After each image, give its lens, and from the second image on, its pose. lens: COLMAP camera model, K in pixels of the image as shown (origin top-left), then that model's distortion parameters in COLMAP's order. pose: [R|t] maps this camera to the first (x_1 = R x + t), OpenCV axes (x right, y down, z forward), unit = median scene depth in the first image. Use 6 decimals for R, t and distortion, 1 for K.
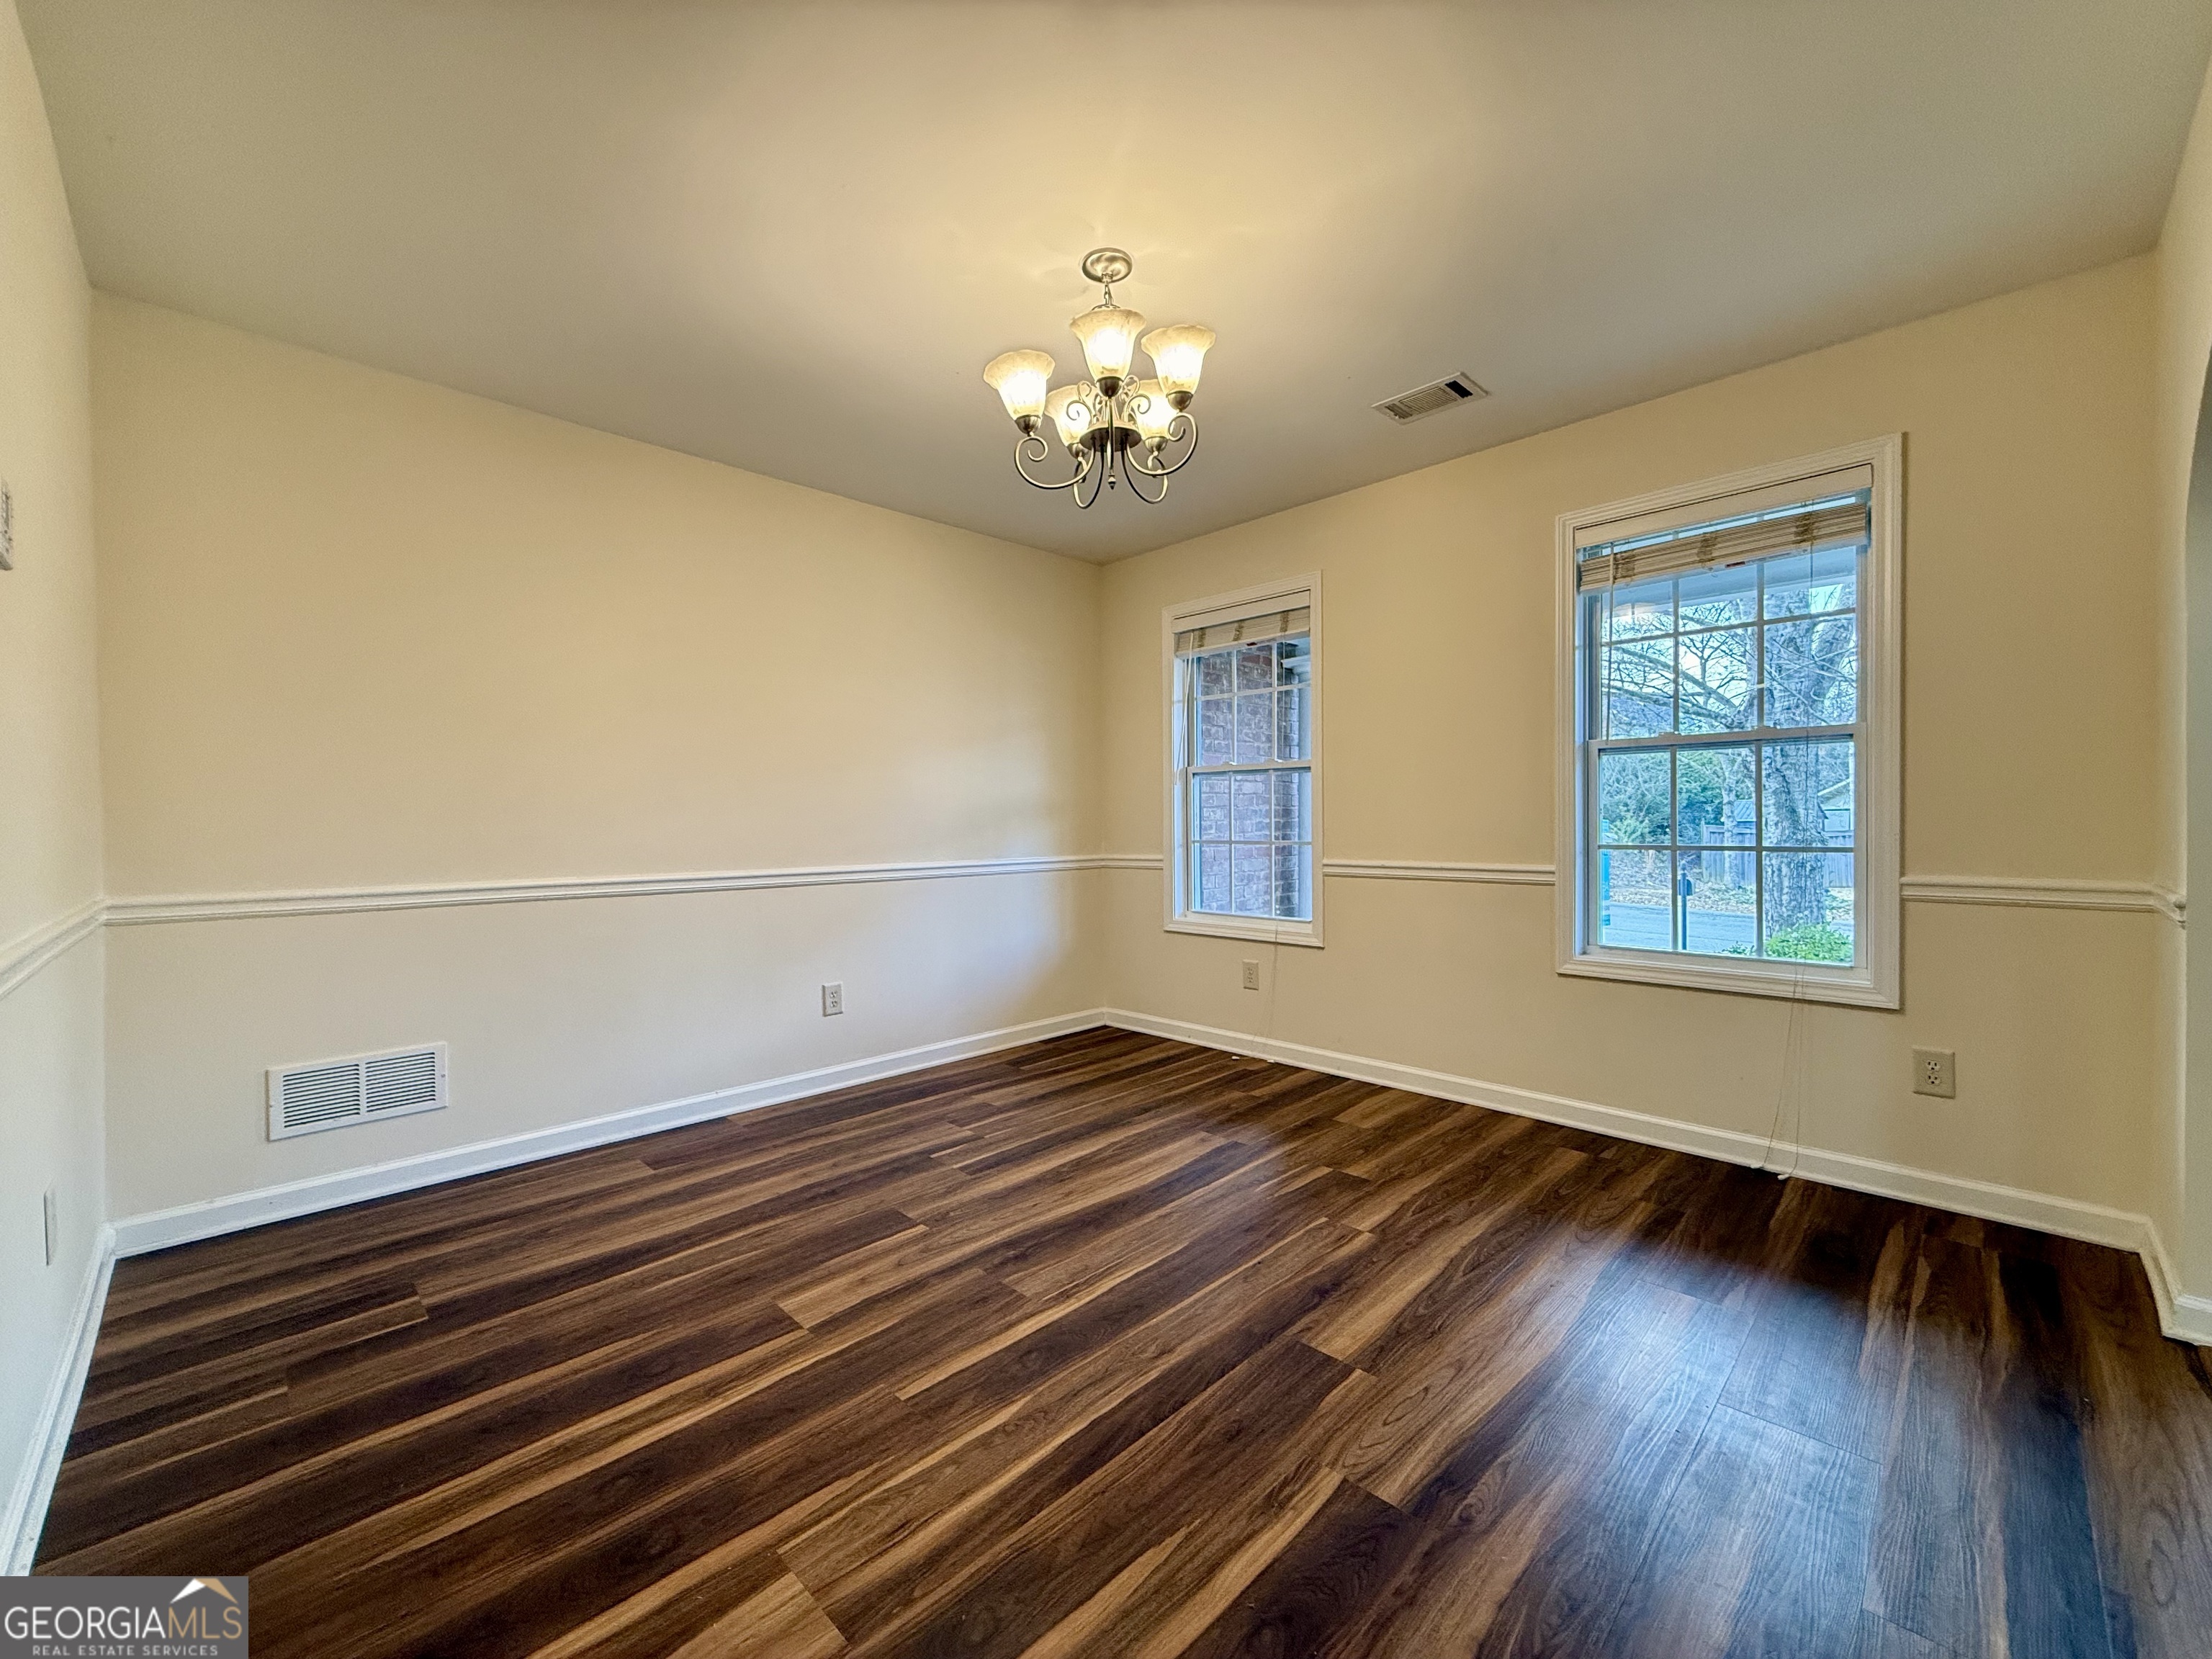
lens RADIAL K [[881.7, 0, 1106.8], [0, 881.7, 834.9], [0, 0, 1]] dist [0.001089, 0.000323]
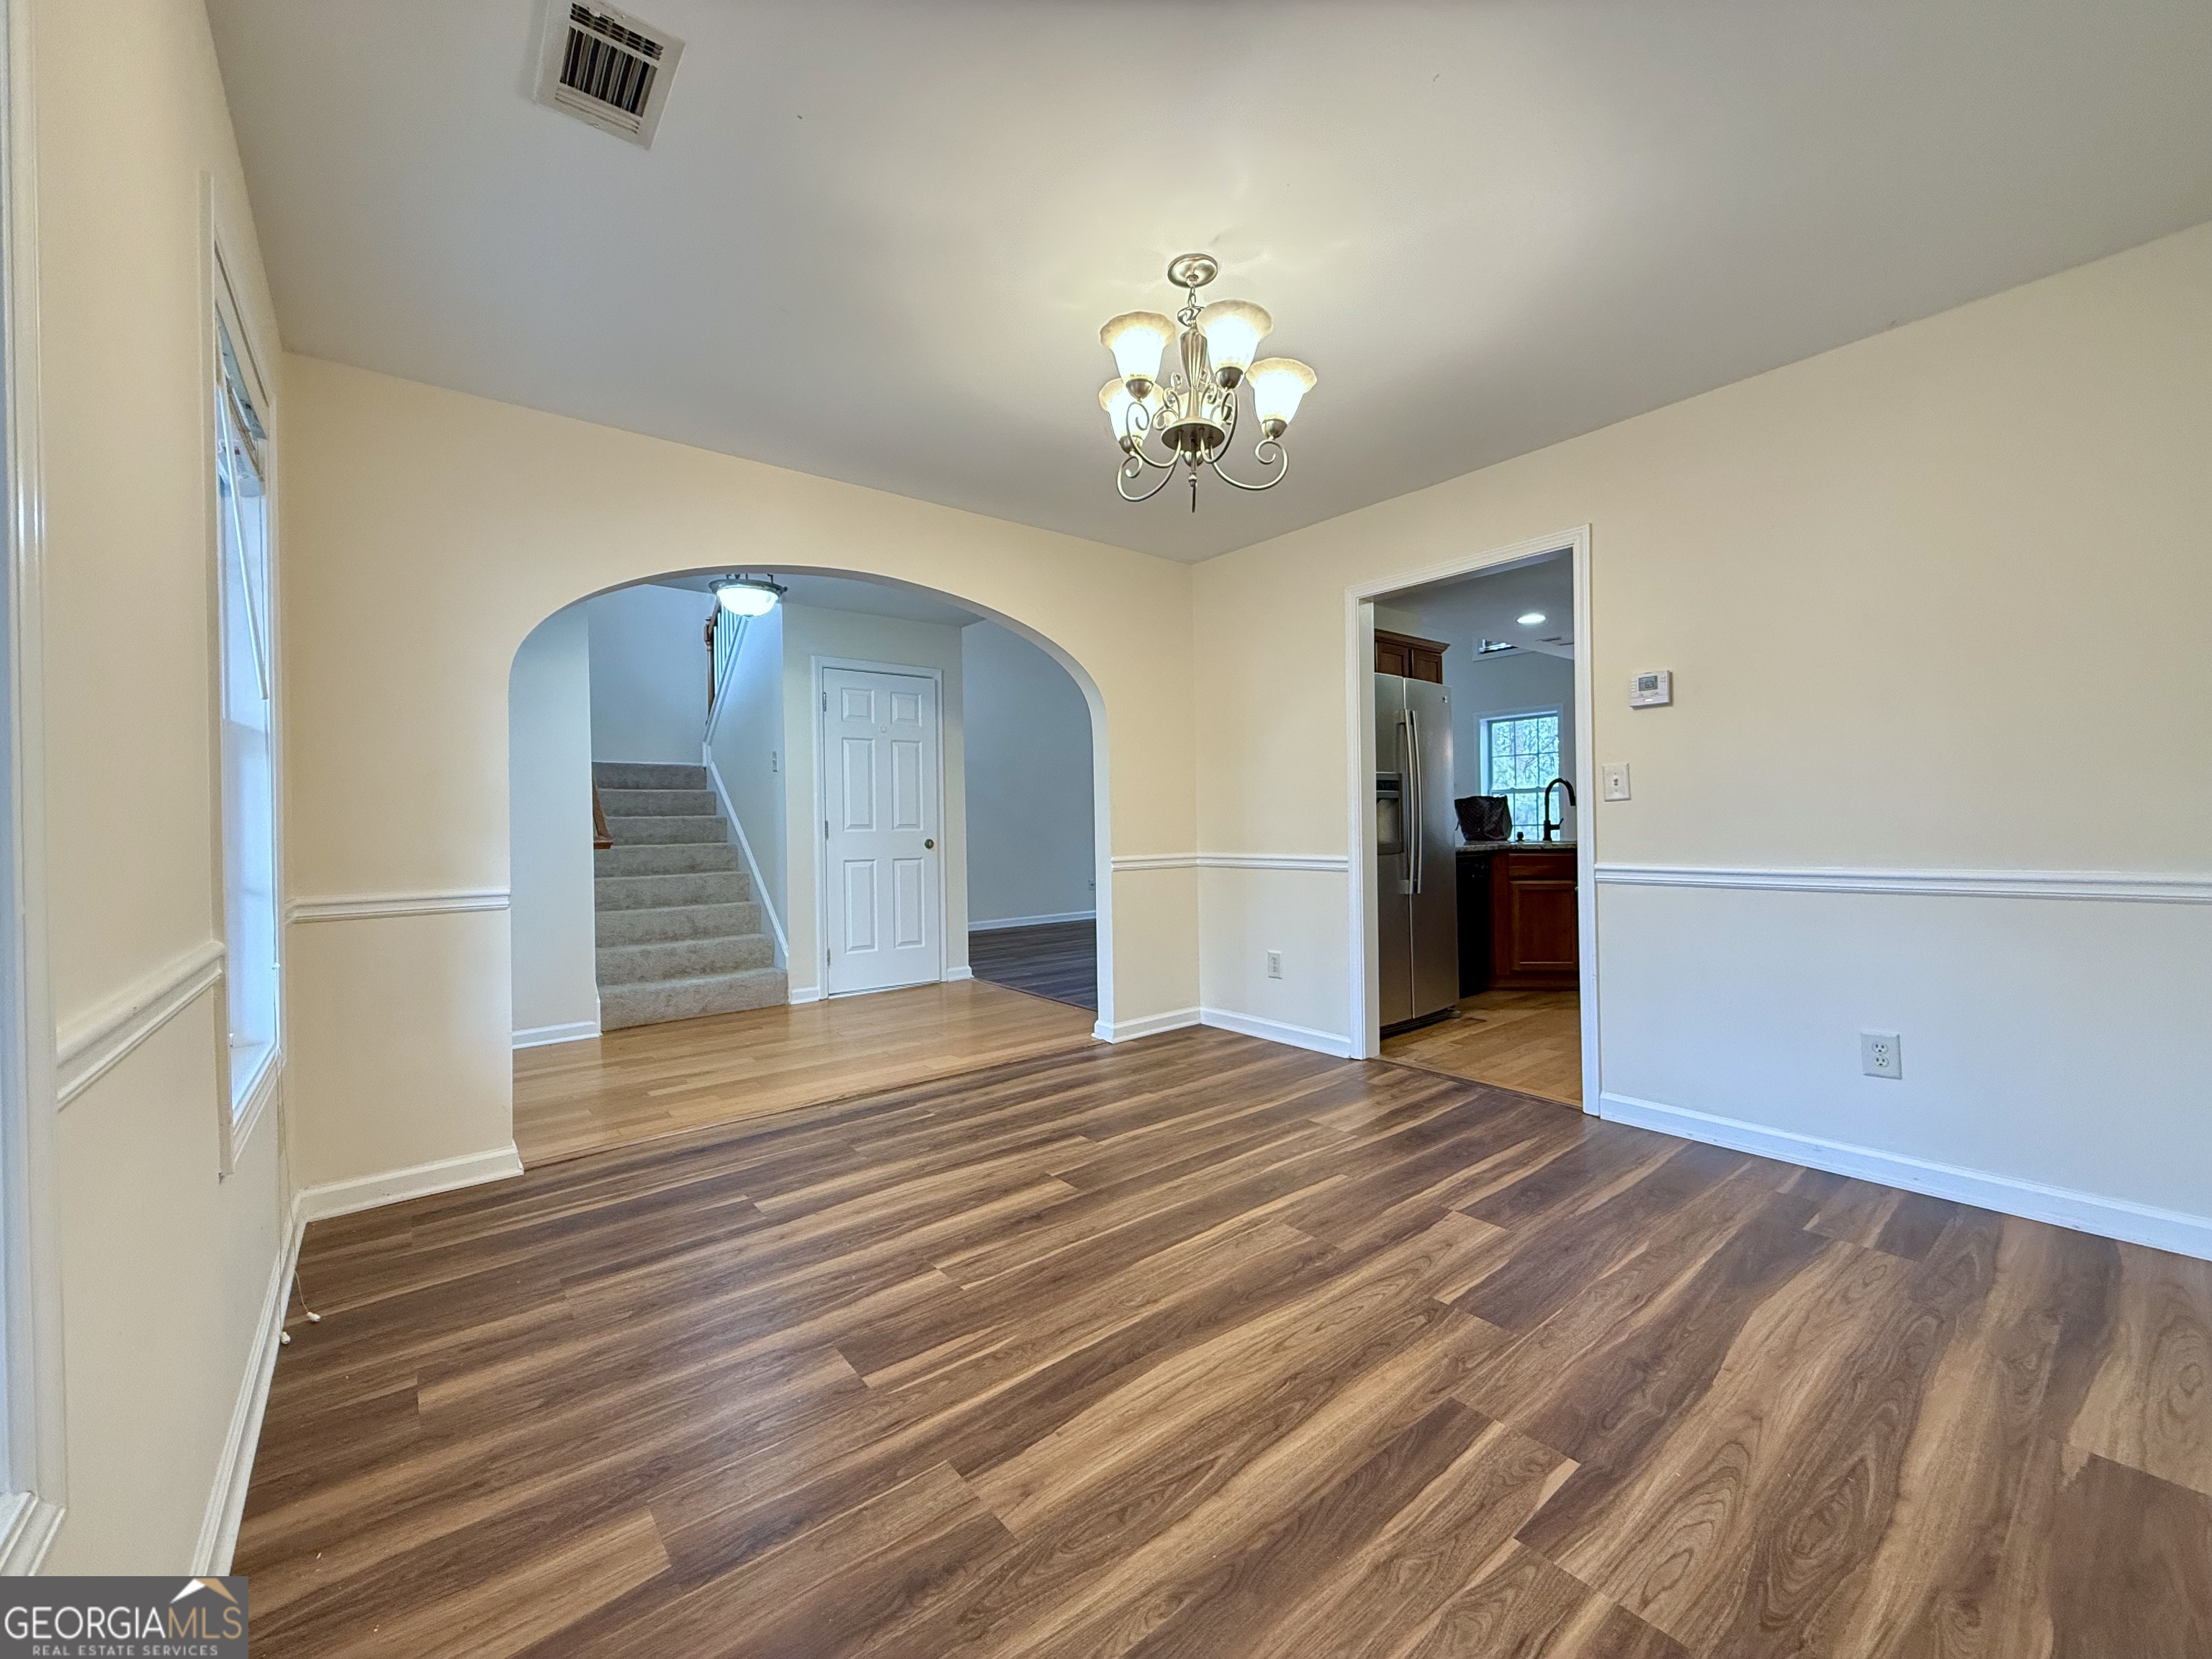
lens RADIAL K [[881.7, 0, 1102.7], [0, 881.7, 834.6], [0, 0, 1]] dist [0.001089, 0.000323]
pose [[-0.993884, 0.026466, 0.107210, 0.008550], [0.029103, 0.999309, 0.023110, -0.019795], [-0.106525, 0.026089, -0.993968, 1.598257]]
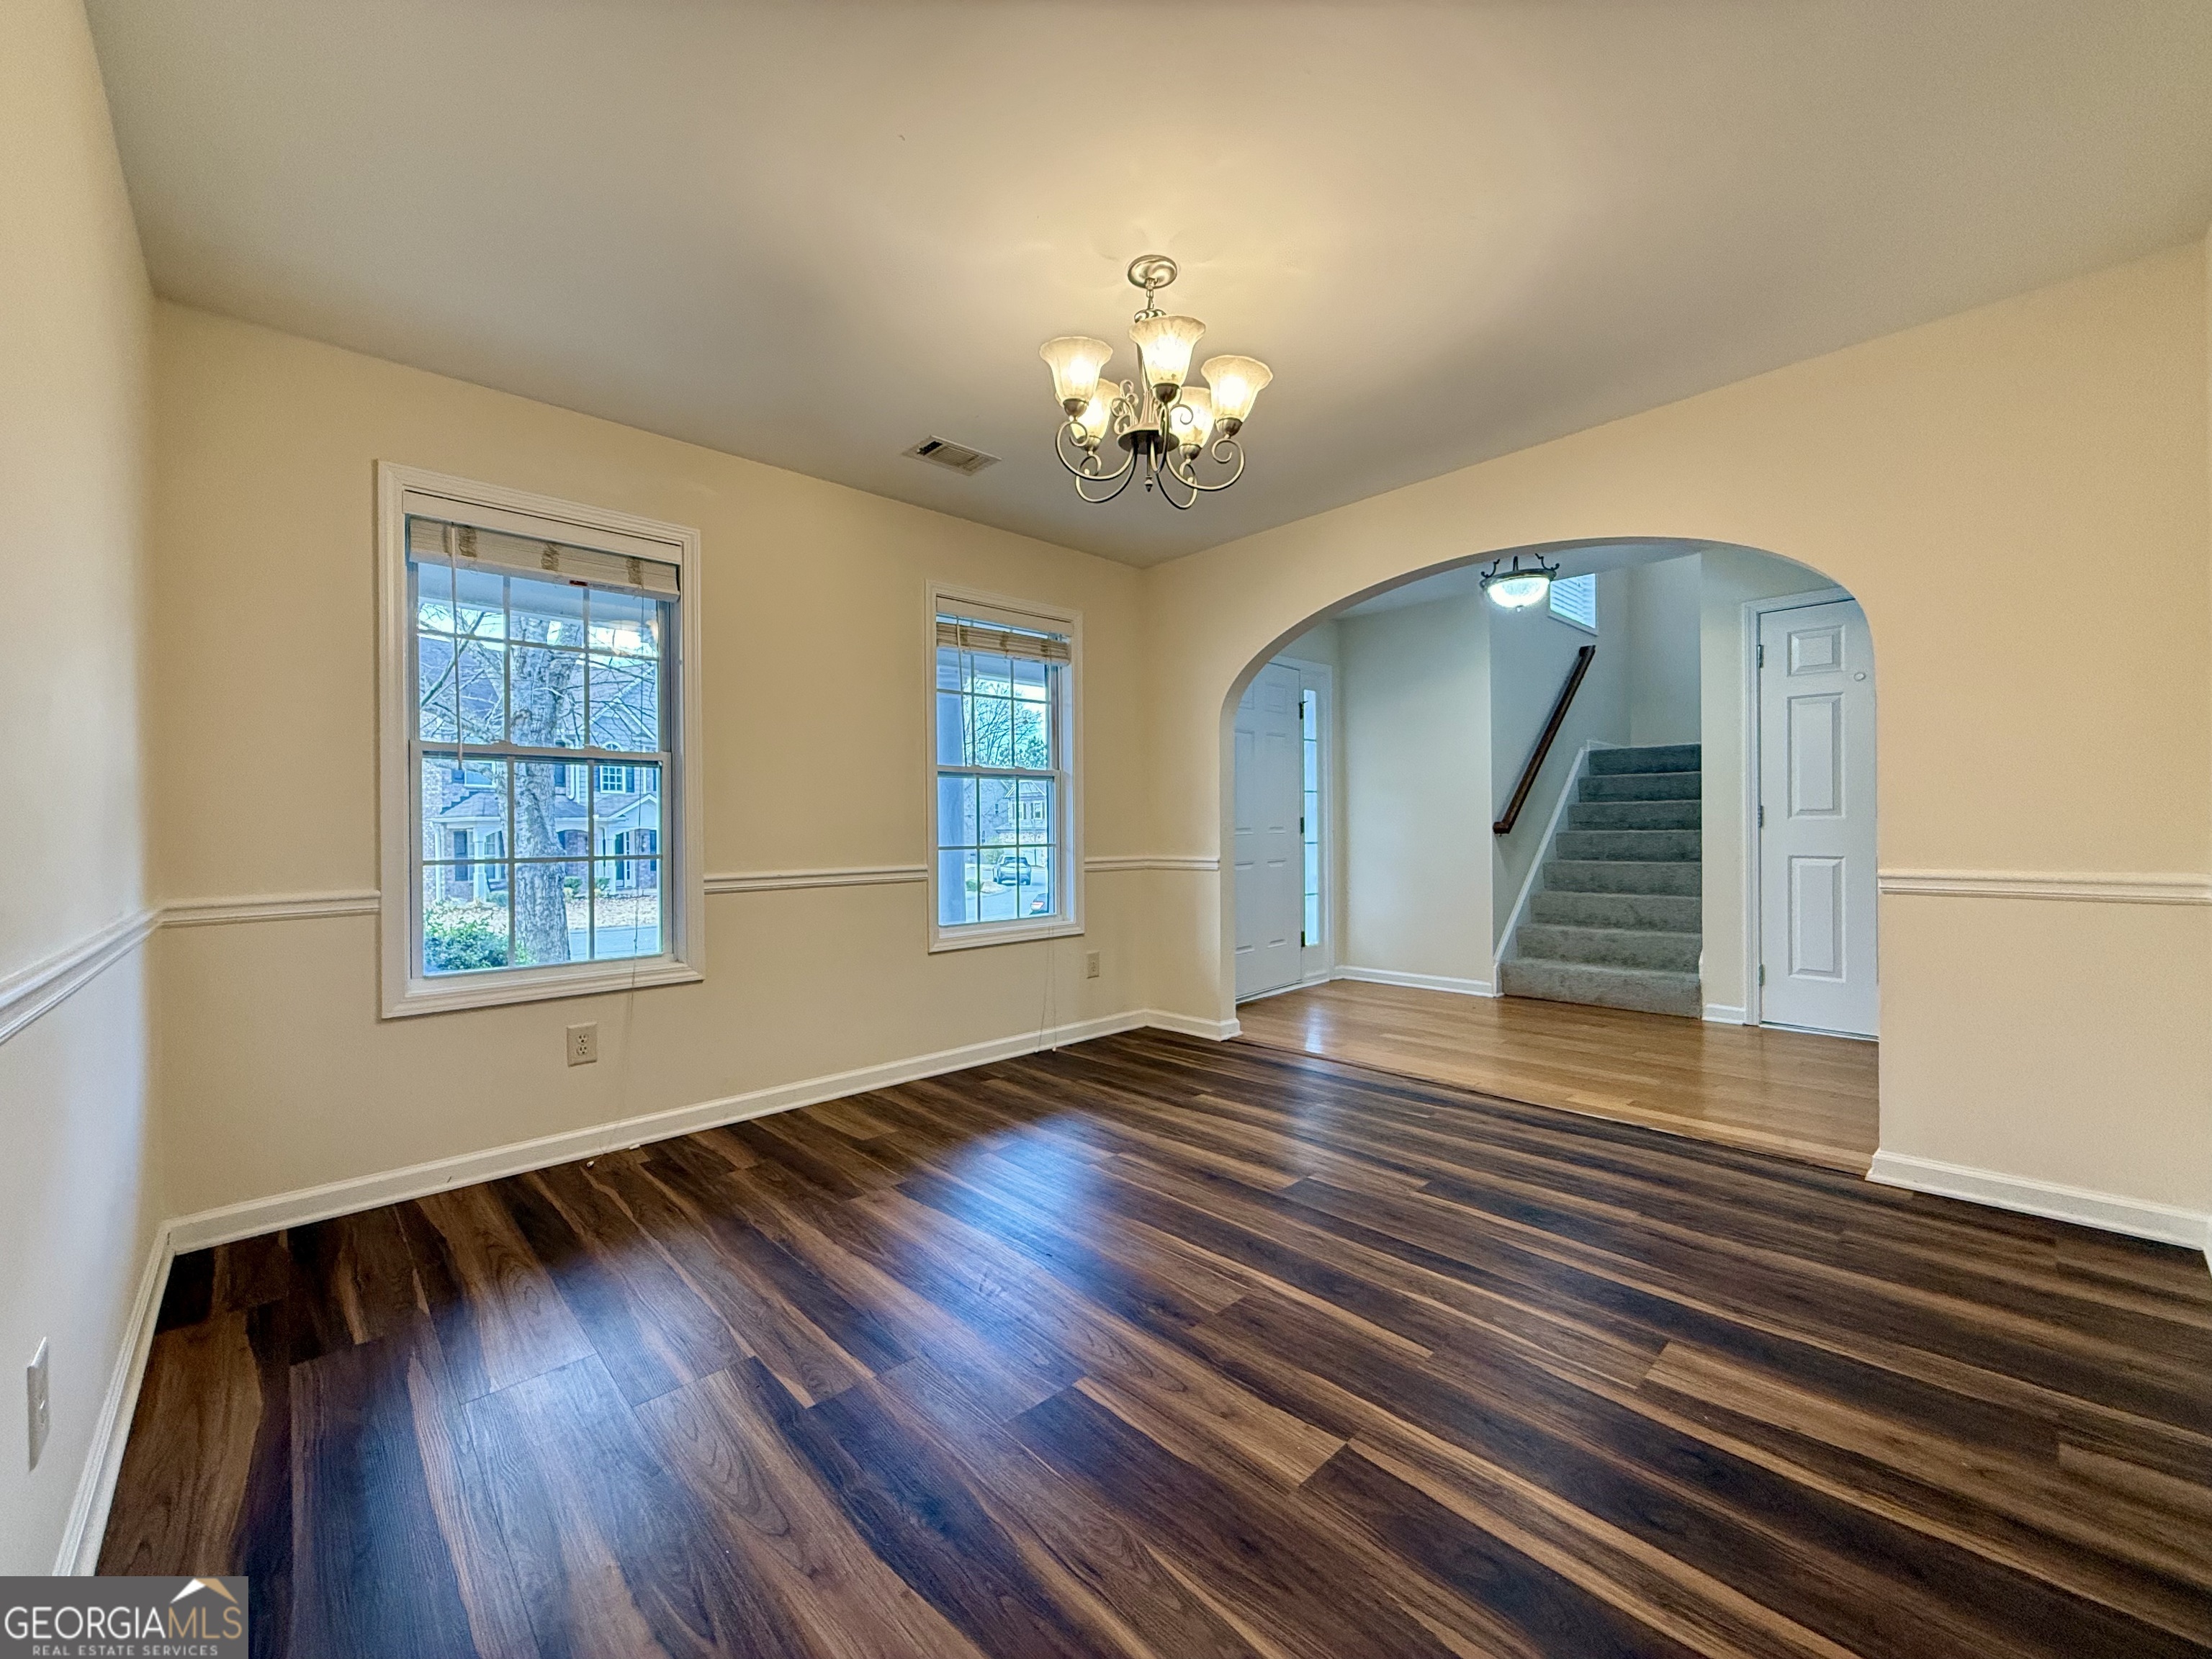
lens RADIAL K [[881.7, 0, 1101.2], [0, 881.7, 828.3], [0, 0, 1]] dist [0.001089, 0.000323]
pose [[0.031744, 0.006180, 0.999477, -0.801190], [0.025629, 0.999647, -0.006995, -0.000413], [-0.999167, 0.025838, 0.031575, 0.819924]]
